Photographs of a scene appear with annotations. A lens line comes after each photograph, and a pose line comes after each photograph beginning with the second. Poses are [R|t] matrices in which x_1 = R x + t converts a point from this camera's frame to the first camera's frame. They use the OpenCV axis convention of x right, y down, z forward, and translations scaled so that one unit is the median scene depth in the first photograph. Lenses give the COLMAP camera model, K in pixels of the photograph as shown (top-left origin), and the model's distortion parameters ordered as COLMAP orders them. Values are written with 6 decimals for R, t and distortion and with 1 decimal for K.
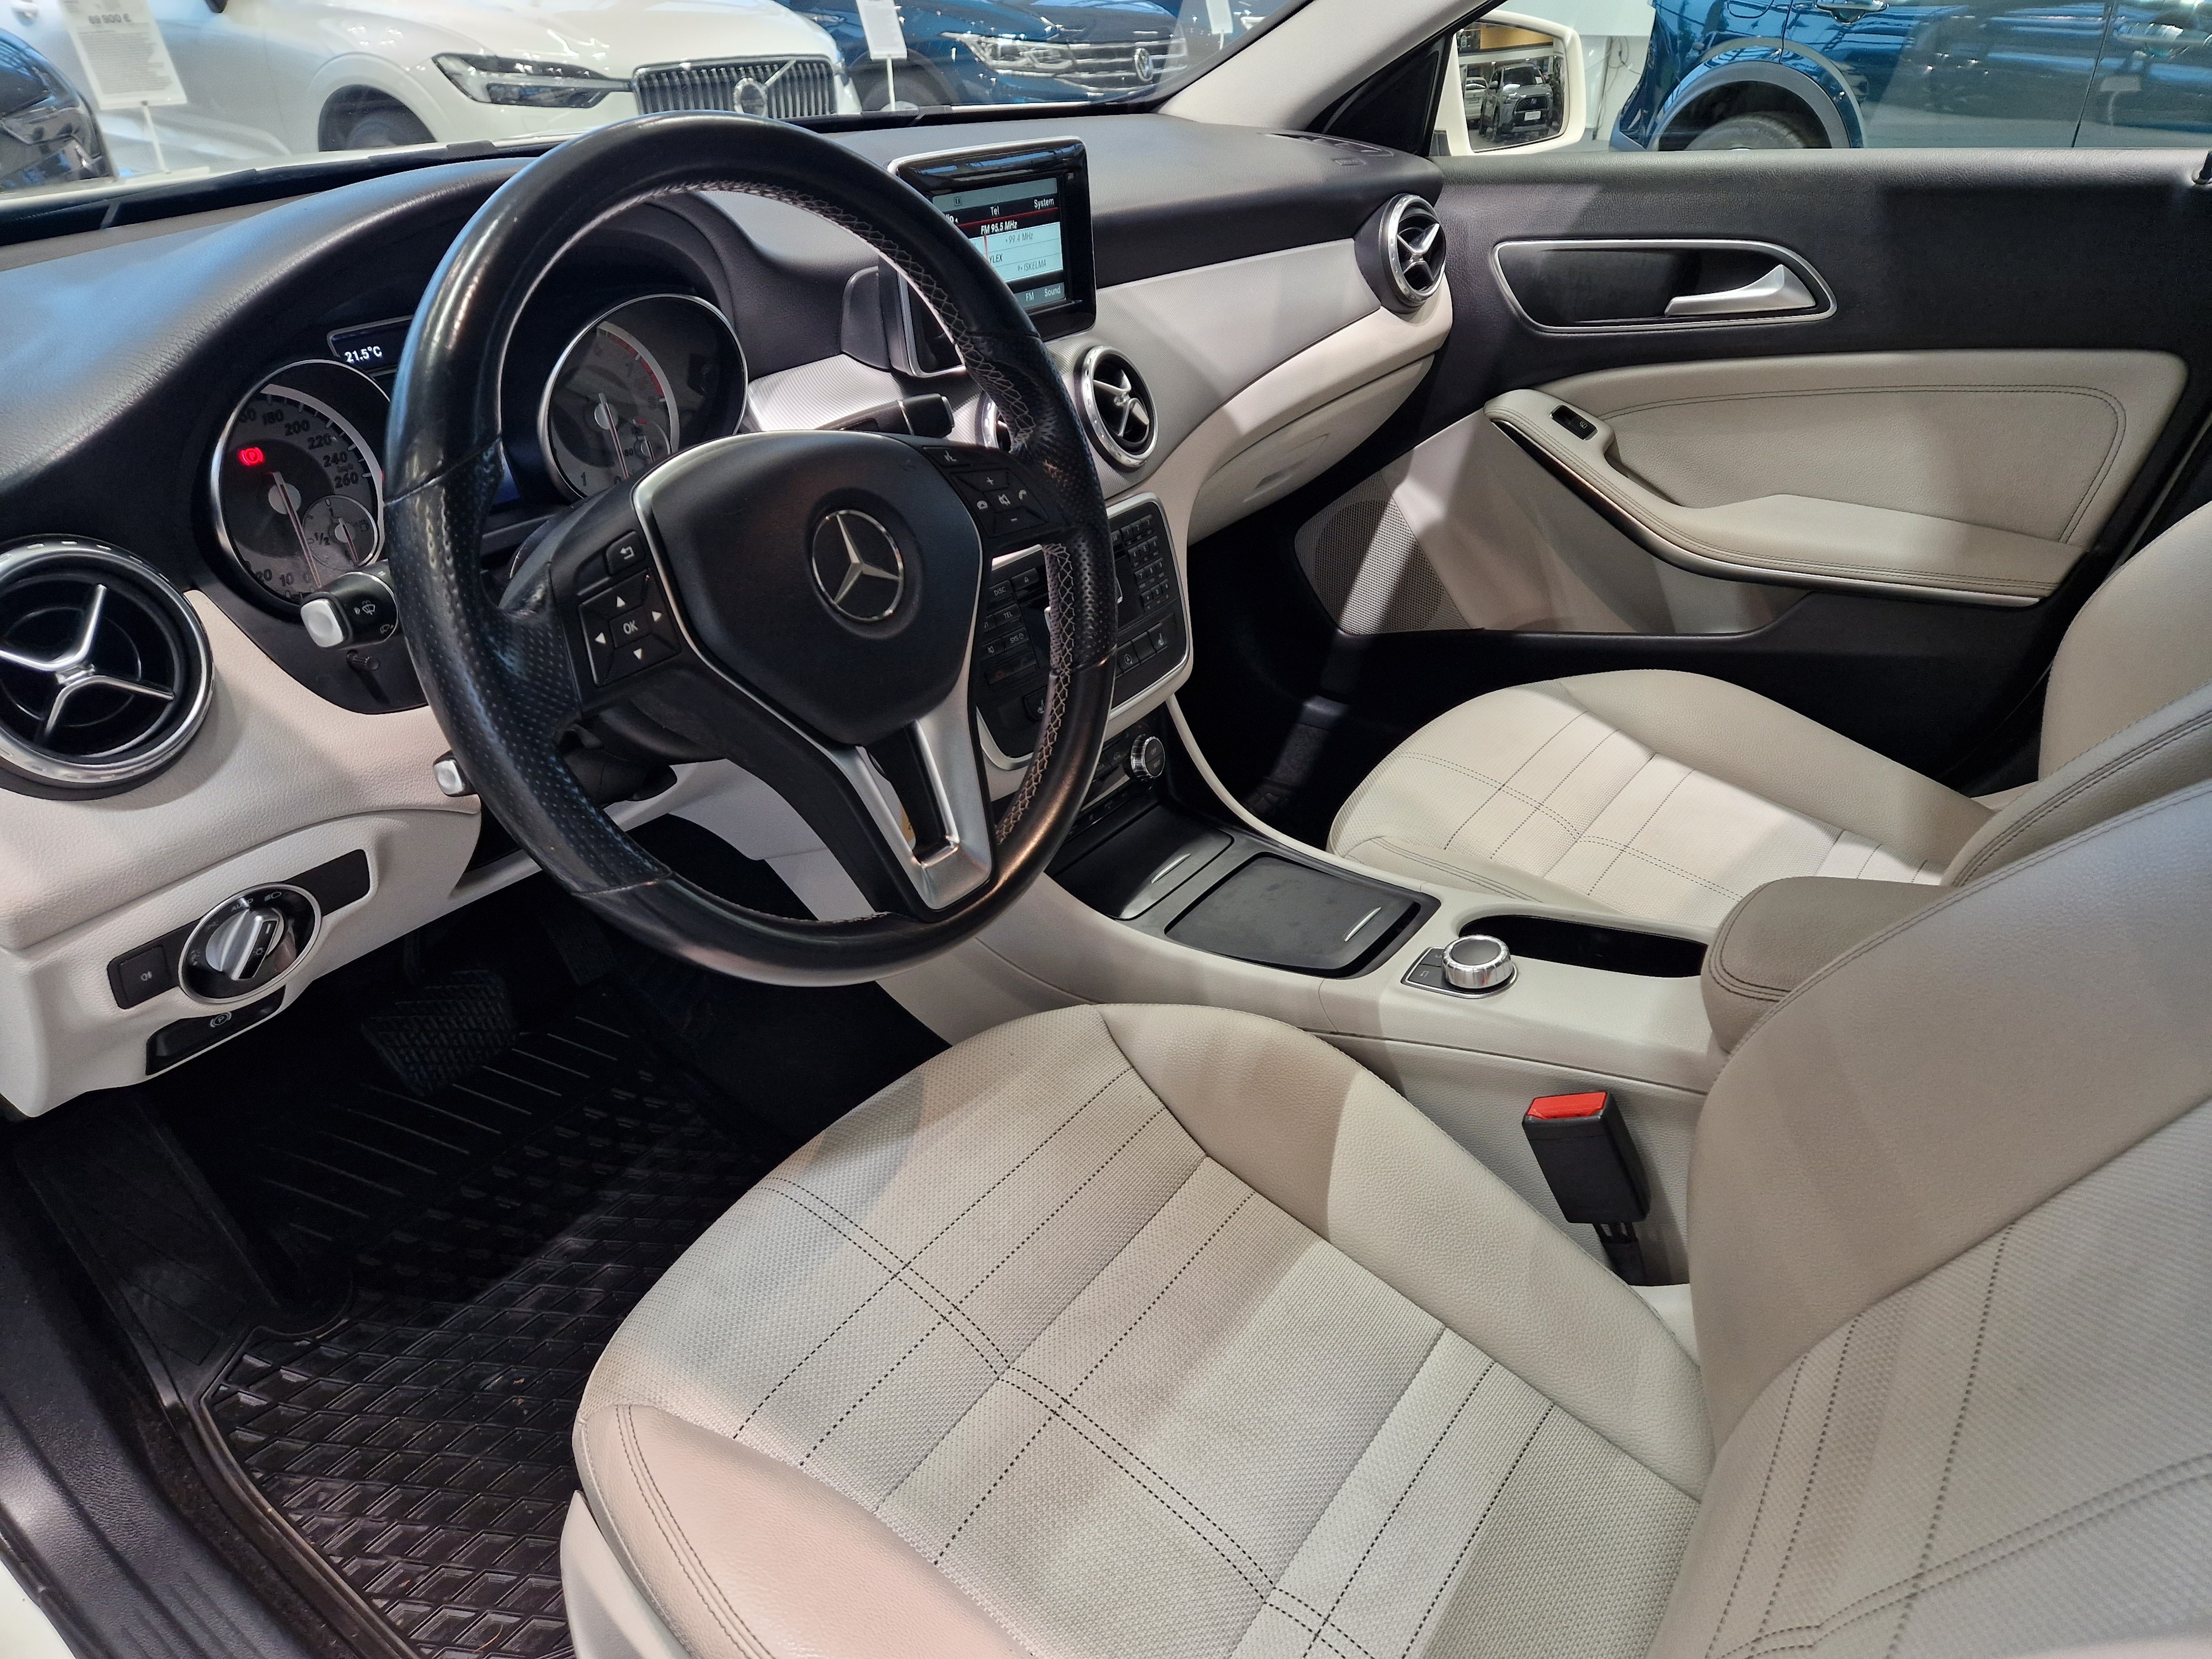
lens RADIAL K [[1453.4, 0, 1117.0], [0, 1453.4, 833.8], [0, 0, 1]] dist [0.063878, -0.047899]
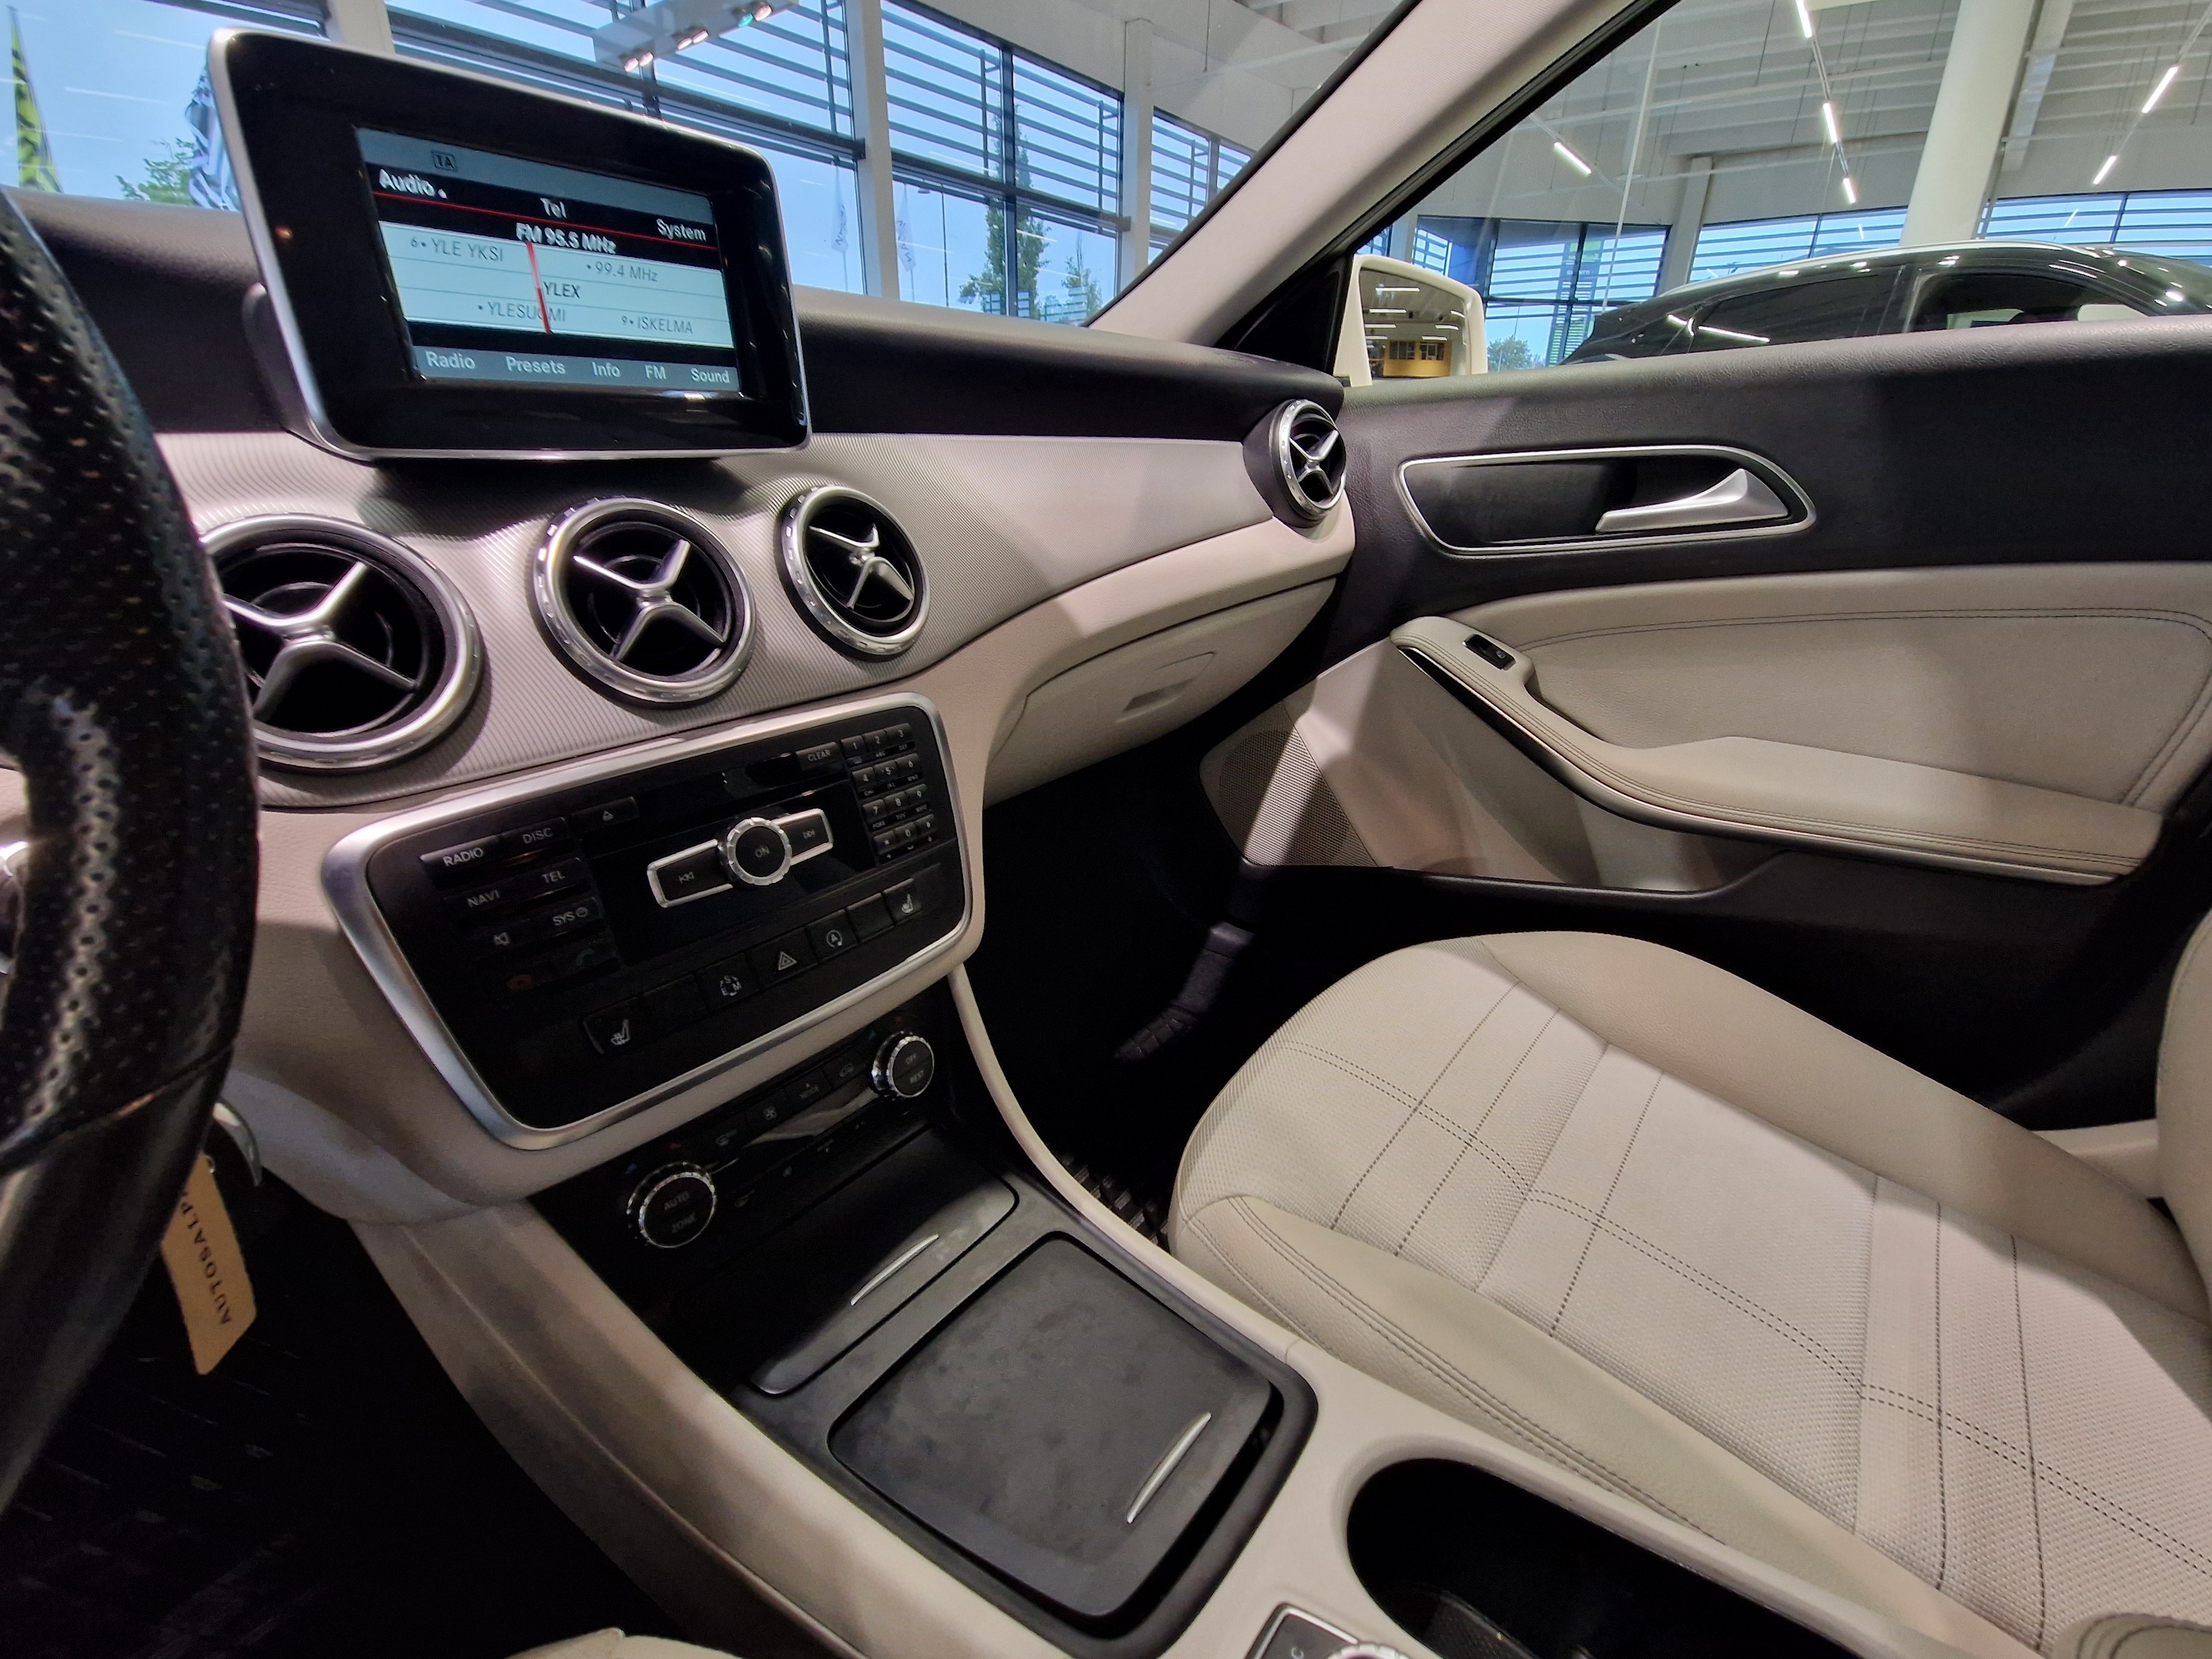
lens RADIAL K [[953.5, 0, 1112.6], [0, 953.5, 821.2], [0, 0, 1]] dist [-0.000126, -0.000817]
pose [[0.998571, 0.033170, -0.041903, 0.116697], [-0.038716, 0.989484, -0.139362, -0.093426], [0.036840, 0.140785, 0.989355, 0.463186]]
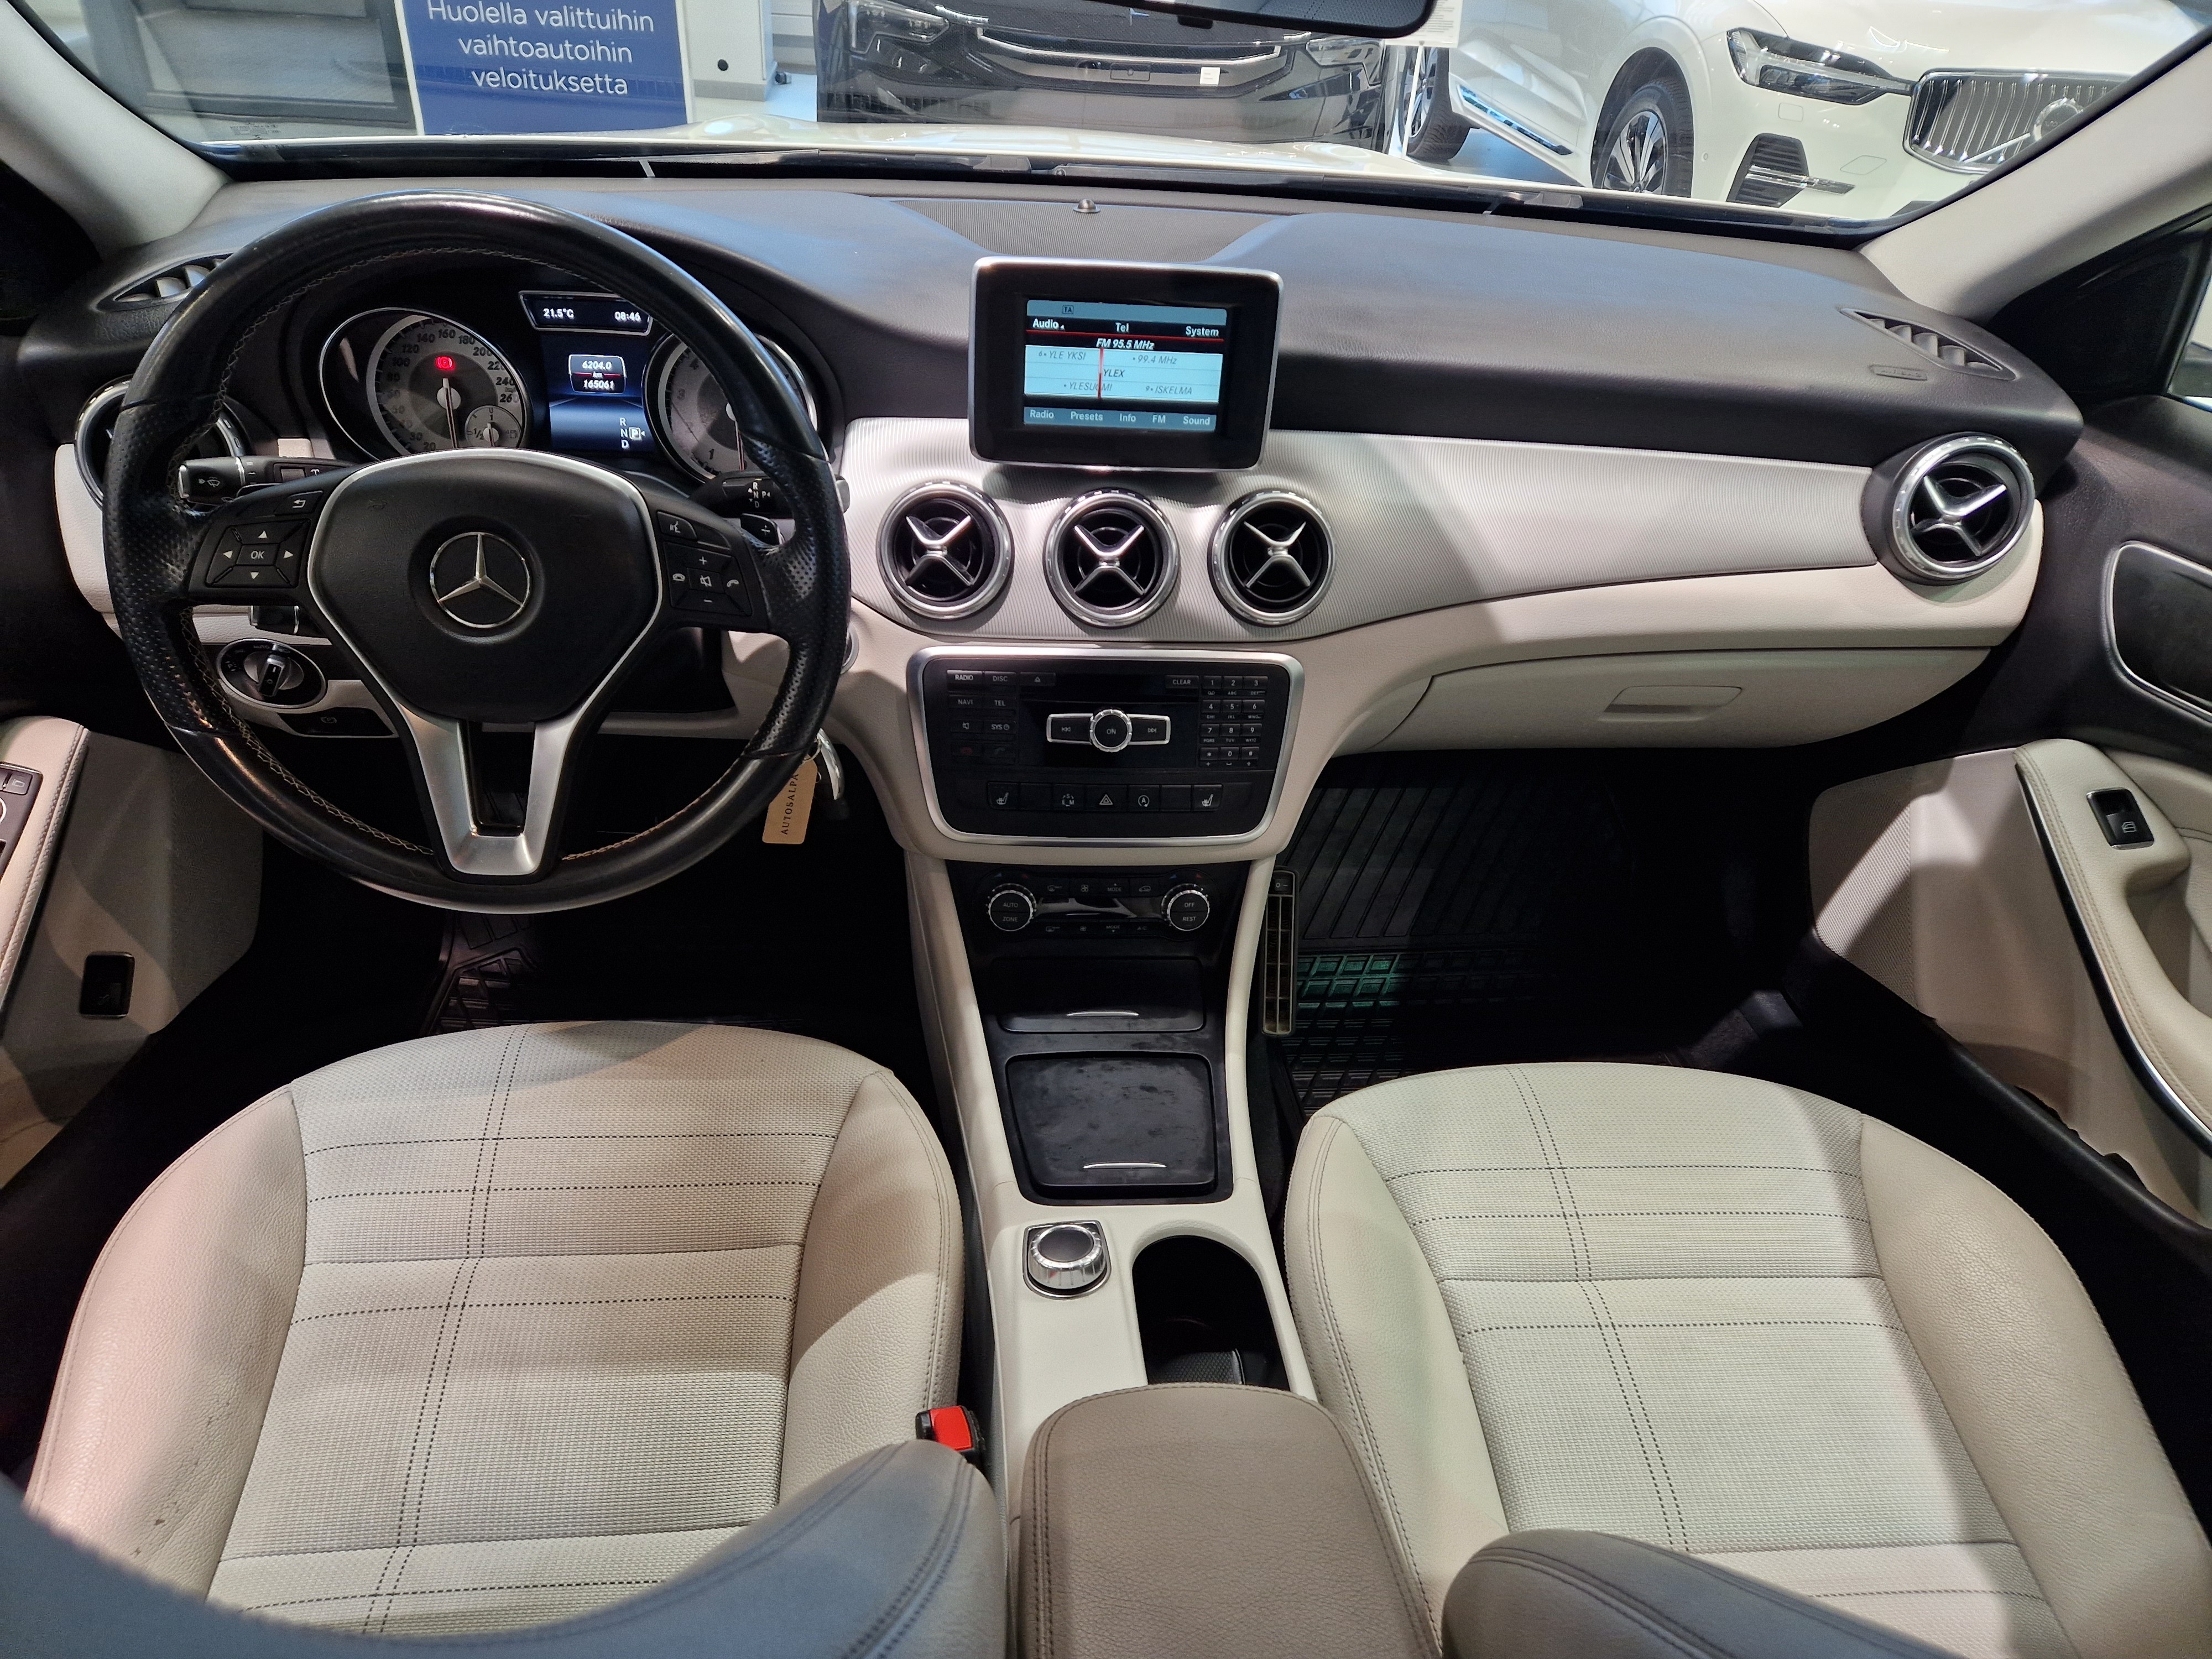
lens RADIAL K [[1453.4, 0, 1109.8], [0, 1453.4, 844.9], [0, 0, 1]] dist [0.063878, -0.047899]
pose [[0.656610, 0.458920, -0.598544, 0.461007], [-0.440775, 0.877446, 0.189227, -0.211367], [0.612030, 0.139575, 0.778420, 0.195136]]
